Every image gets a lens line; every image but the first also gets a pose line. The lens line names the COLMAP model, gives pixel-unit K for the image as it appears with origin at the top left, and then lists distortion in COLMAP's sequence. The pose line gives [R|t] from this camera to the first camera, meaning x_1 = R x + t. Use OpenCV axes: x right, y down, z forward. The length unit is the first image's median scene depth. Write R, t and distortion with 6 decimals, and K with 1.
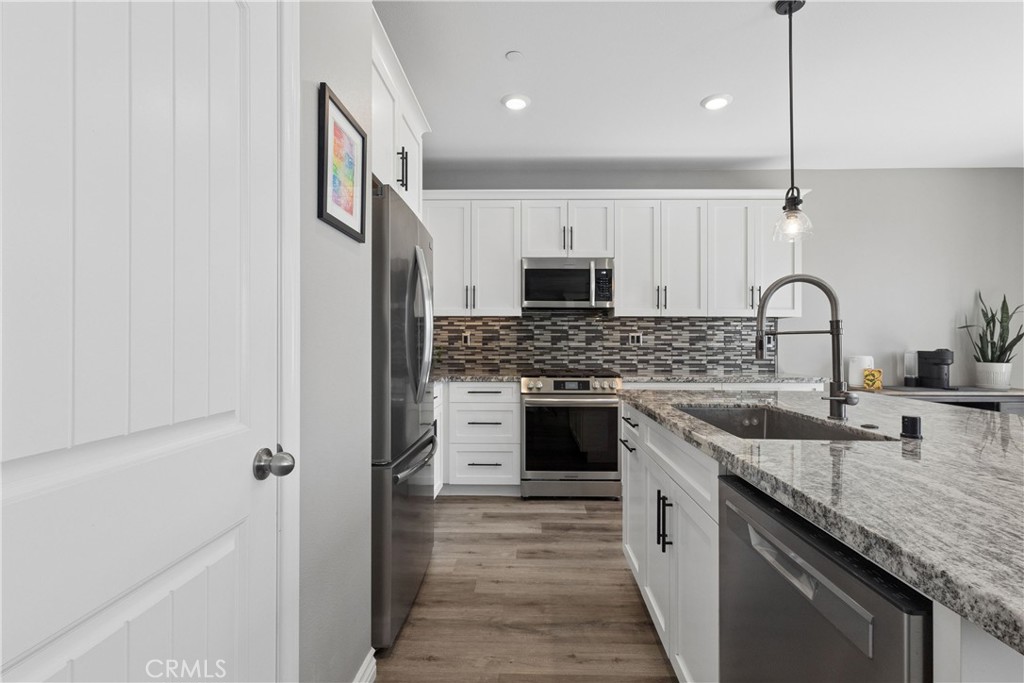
lens RADIAL K [[471.3, 0, 512.0], [0, 471.3, 341.5], [0, 0, 1]] dist [0.004559, 0.000848]
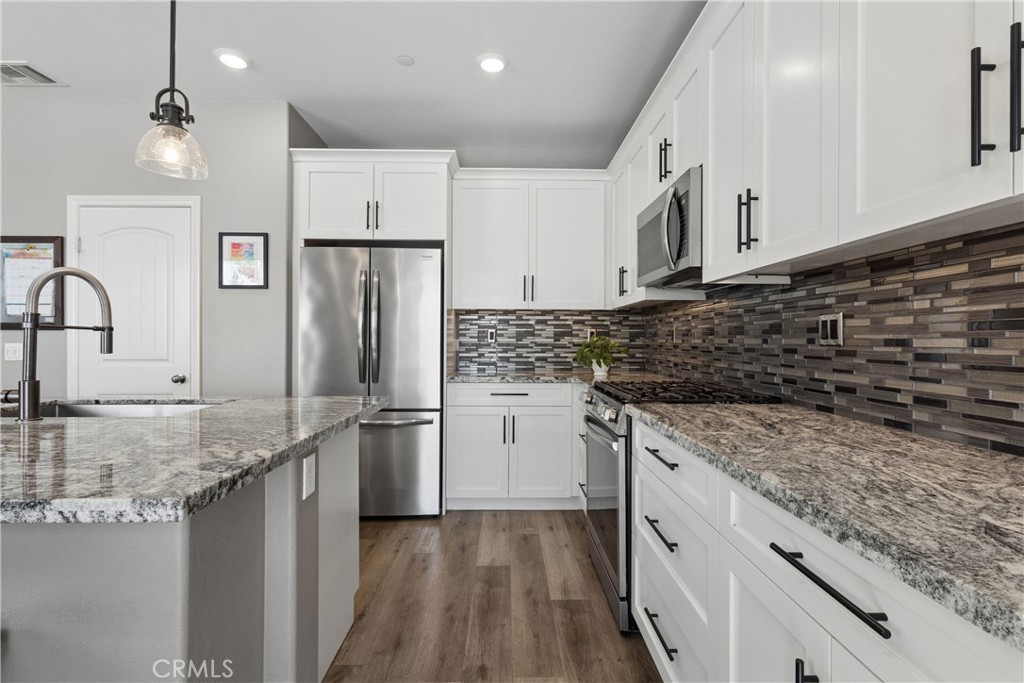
lens RADIAL K [[472.2, 0, 511.1], [0, 472.2, 338.1], [0, 0, 1]] dist [0.000699, 0.000963]
pose [[0.057688, -0.002359, -0.998332, 0.776325], [0.002932, 0.999993, -0.002193, 0.003370], [0.998330, -0.002801, 0.057694, 0.869940]]
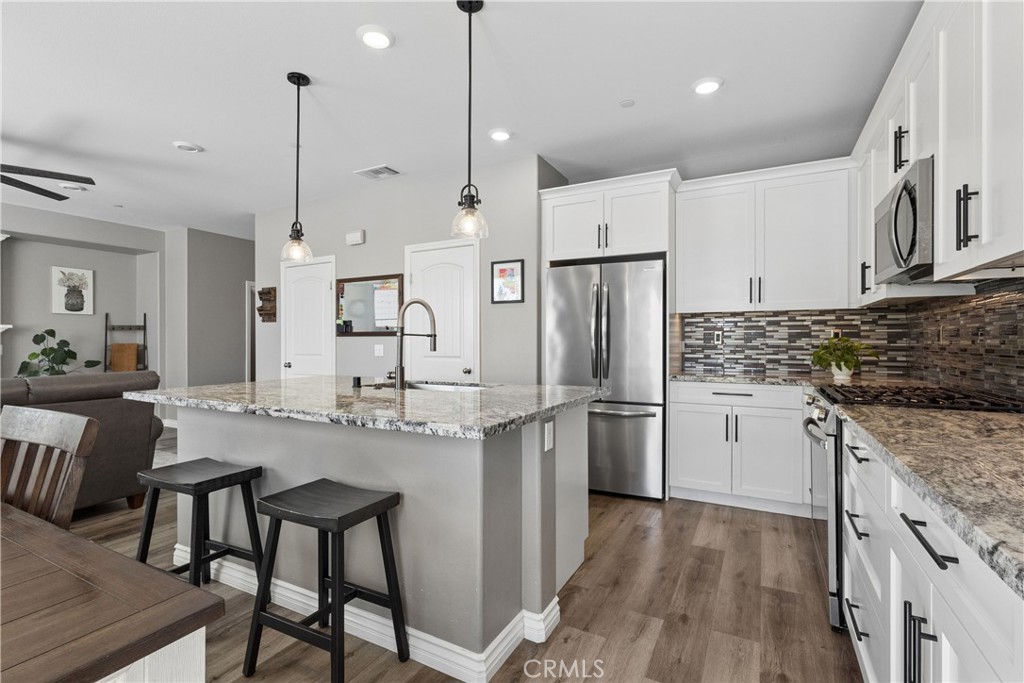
lens RADIAL K [[471.3, 0, 512.0], [0, 471.3, 341.5], [0, 0, 1]] dist [0.004559, 0.000848]
pose [[-0.430979, 0.001287, -0.902361, 0.907216], [0.006495, 0.999978, -0.001675, 0.003231], [0.902339, -0.006583, -0.430978, 0.930374]]
